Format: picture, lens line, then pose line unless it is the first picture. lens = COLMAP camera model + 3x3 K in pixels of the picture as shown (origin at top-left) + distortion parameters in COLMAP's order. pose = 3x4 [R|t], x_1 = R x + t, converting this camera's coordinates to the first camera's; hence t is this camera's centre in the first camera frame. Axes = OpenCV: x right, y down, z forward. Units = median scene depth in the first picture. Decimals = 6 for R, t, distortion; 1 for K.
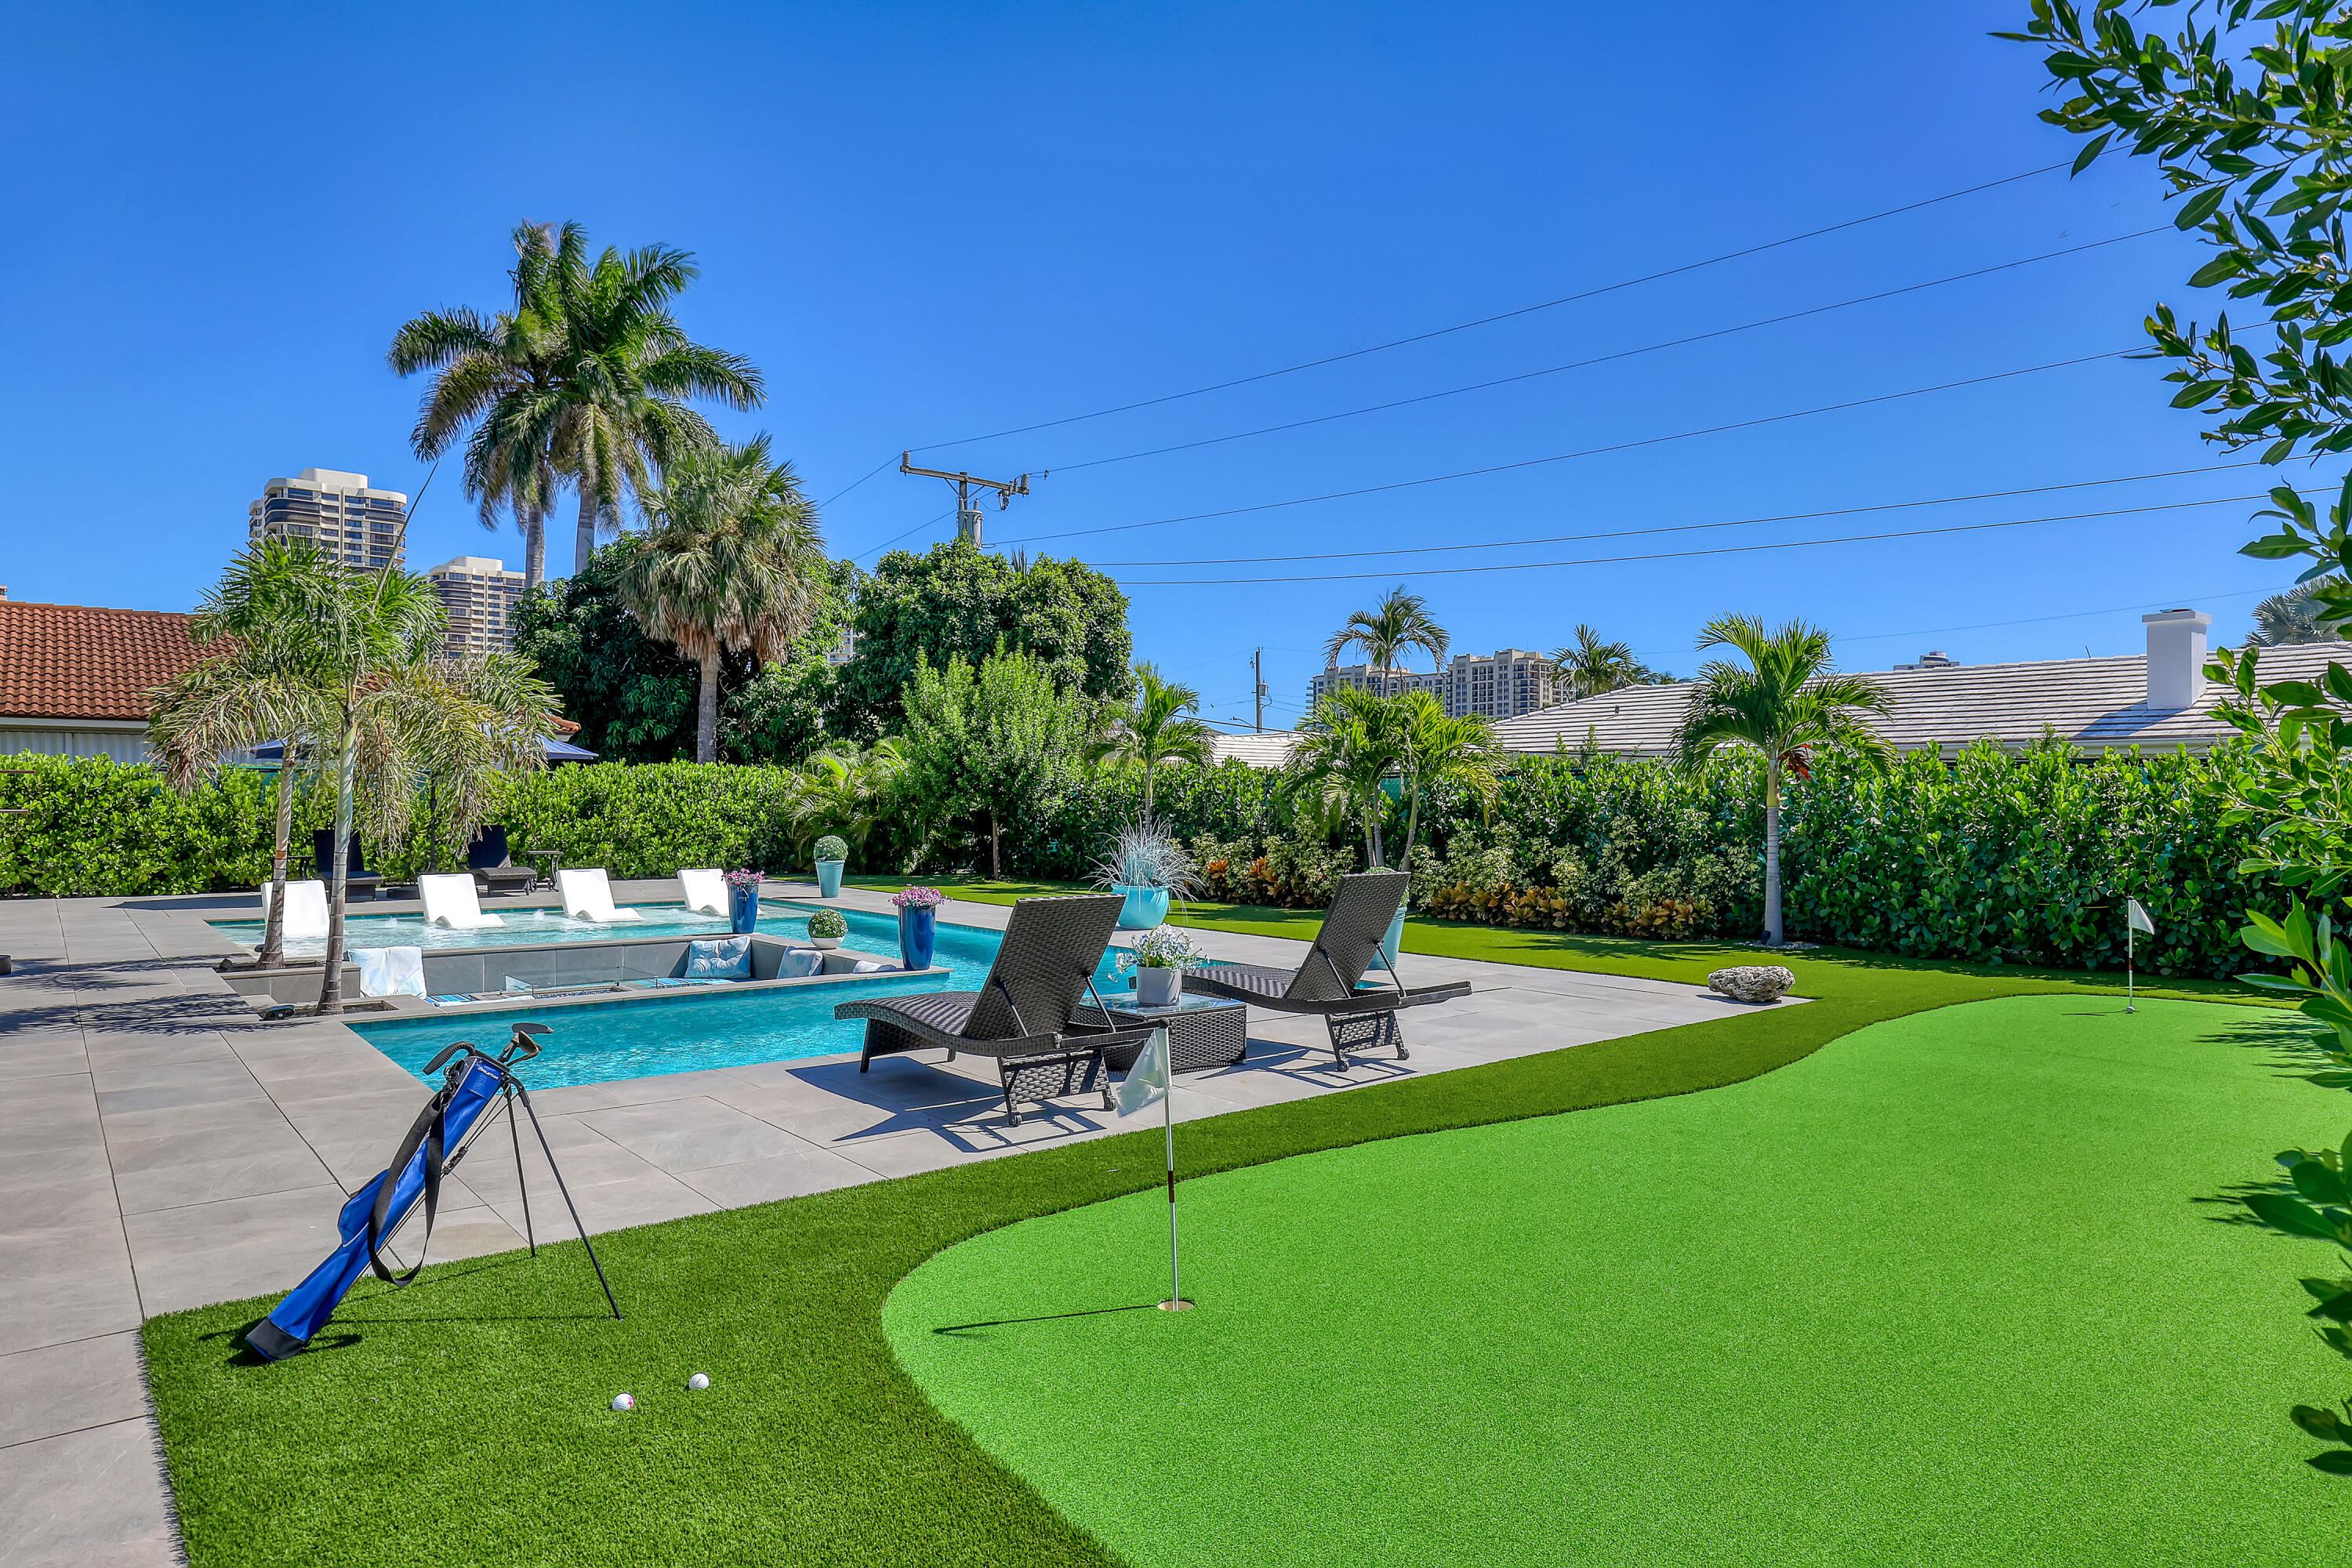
lens RADIAL K [[1434.6, 0, 1185.1], [0, 1434.6, 790.0], [0, 0, 1]] dist [0.003356, 0.000162]
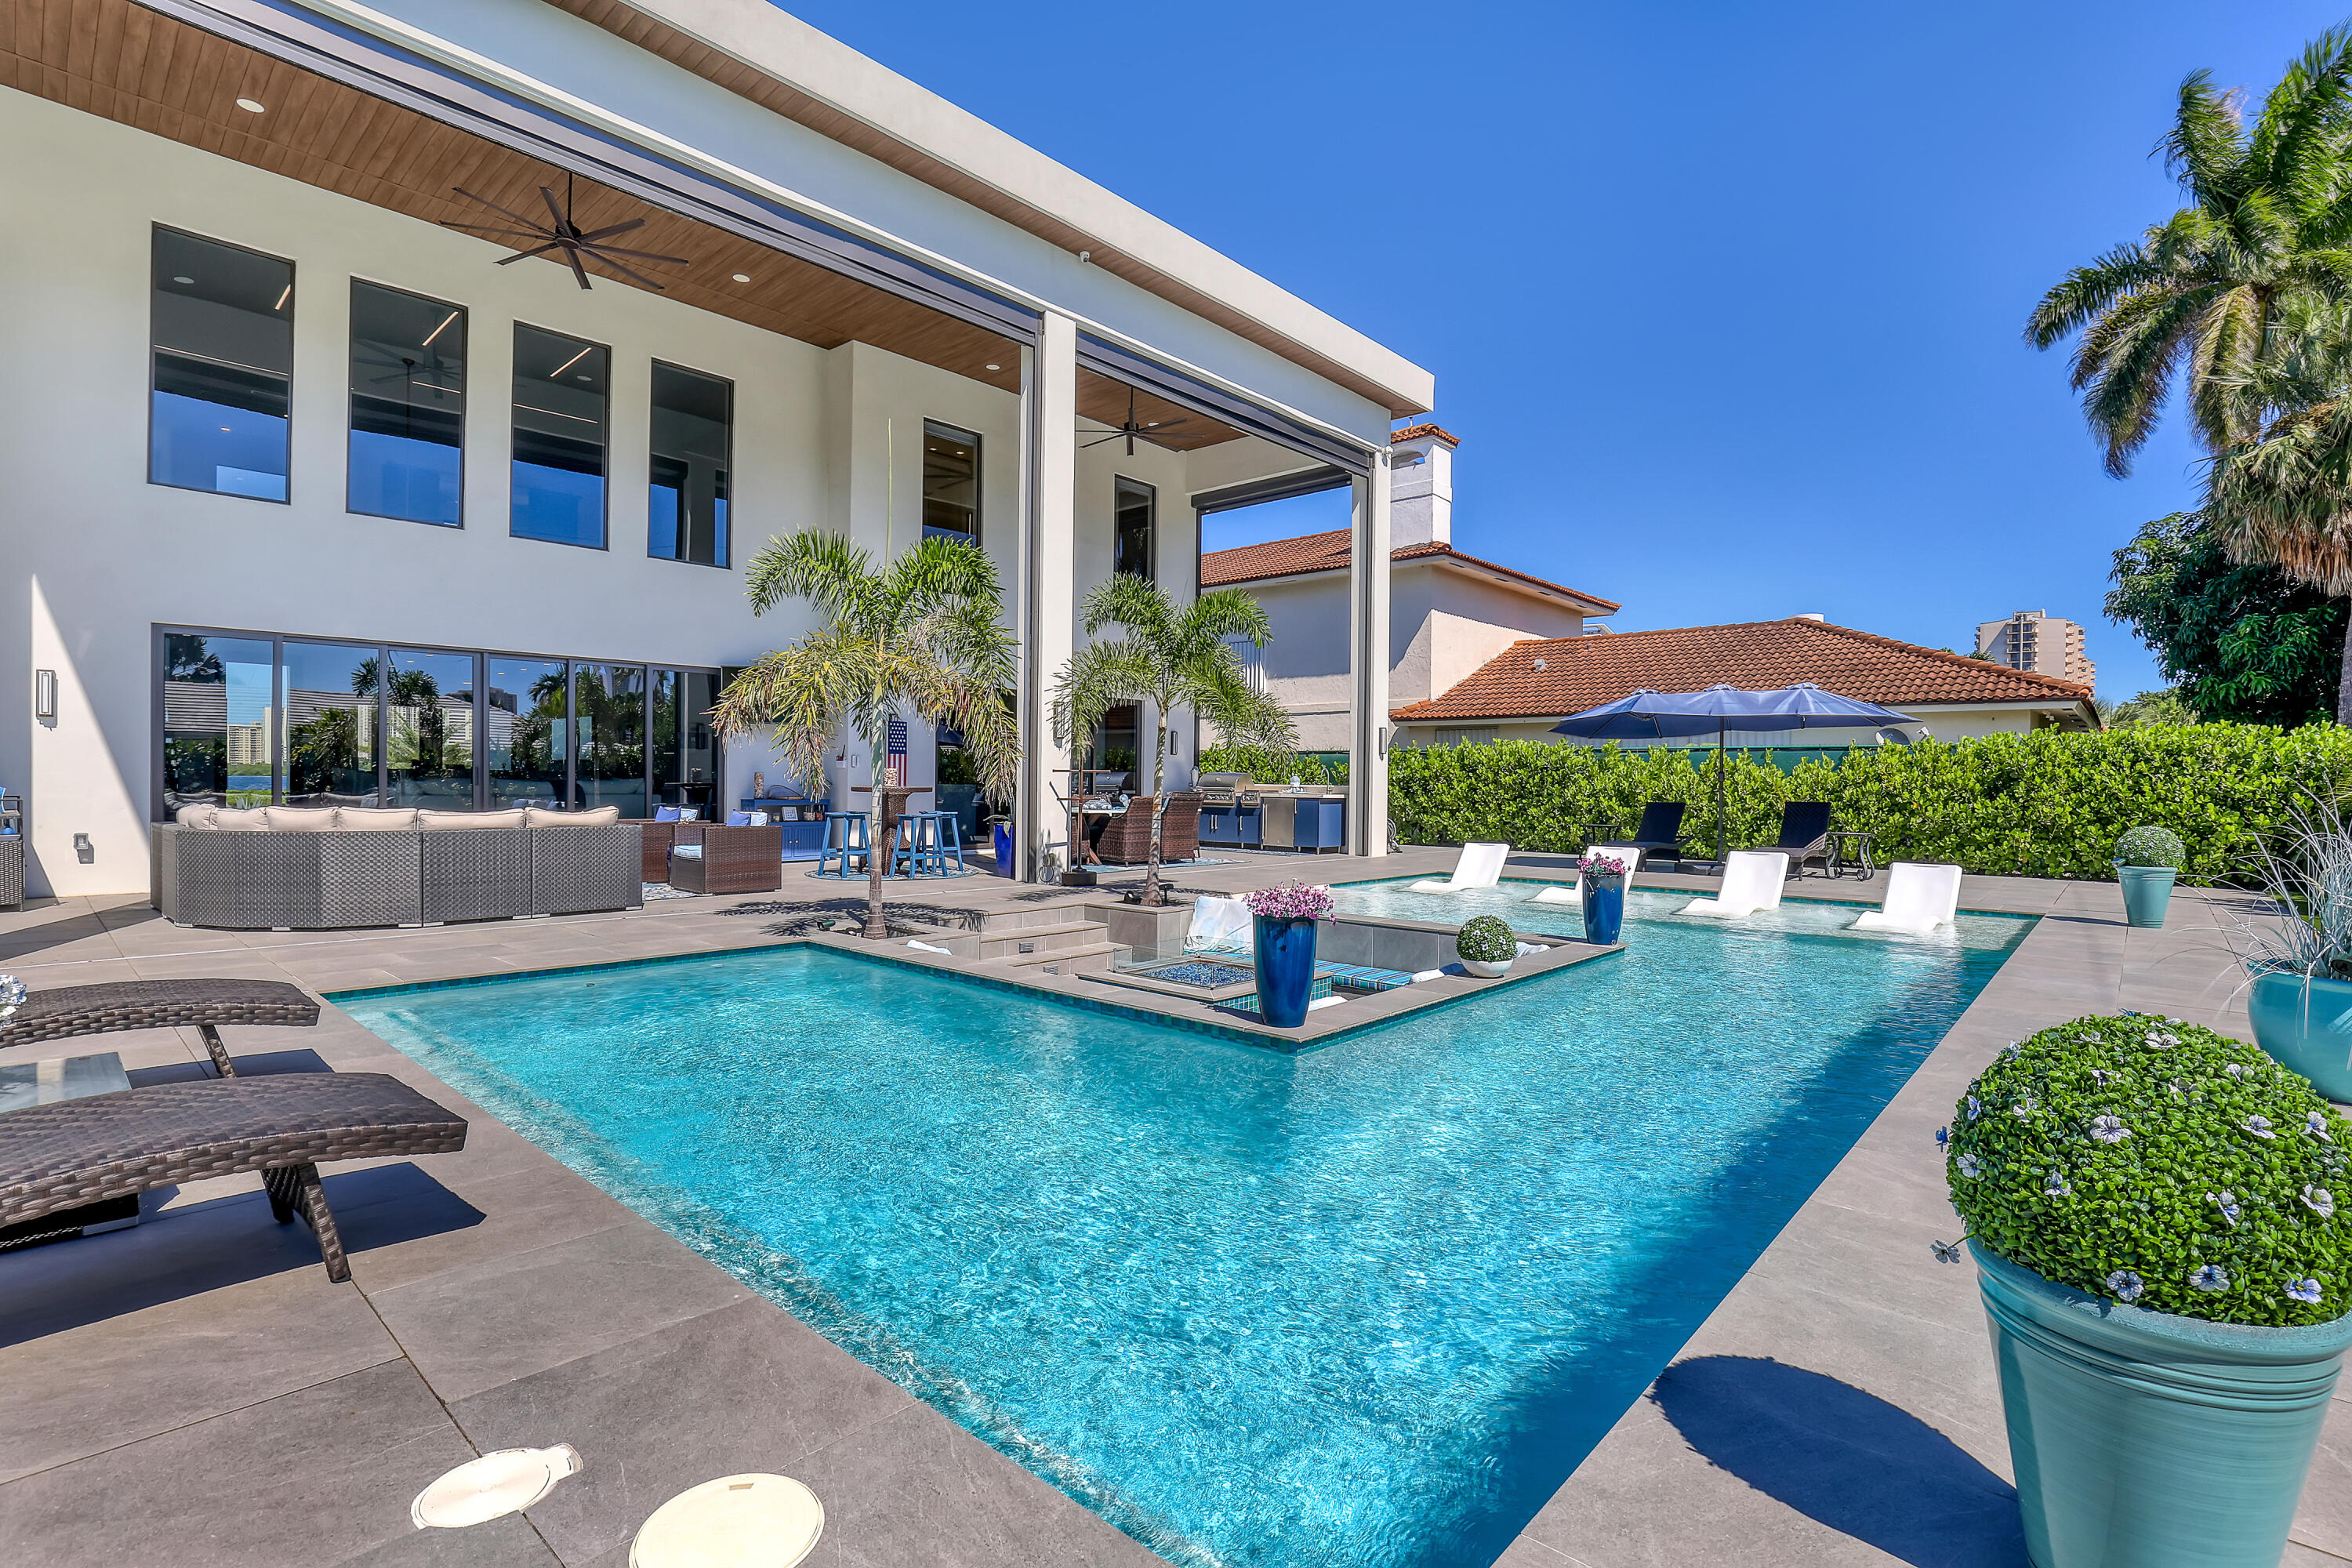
lens RADIAL K [[1065.9, 0, 1185.5], [0, 1065.9, 778.0], [0, 0, 1]] dist [-0.000504, 0.000329]
pose [[0.179967, -0.001093, -0.983672, 0.094708], [-0.000218, 0.999999, -0.001152, 0.008552], [0.983673, 0.000422, 0.179967, 0.434897]]
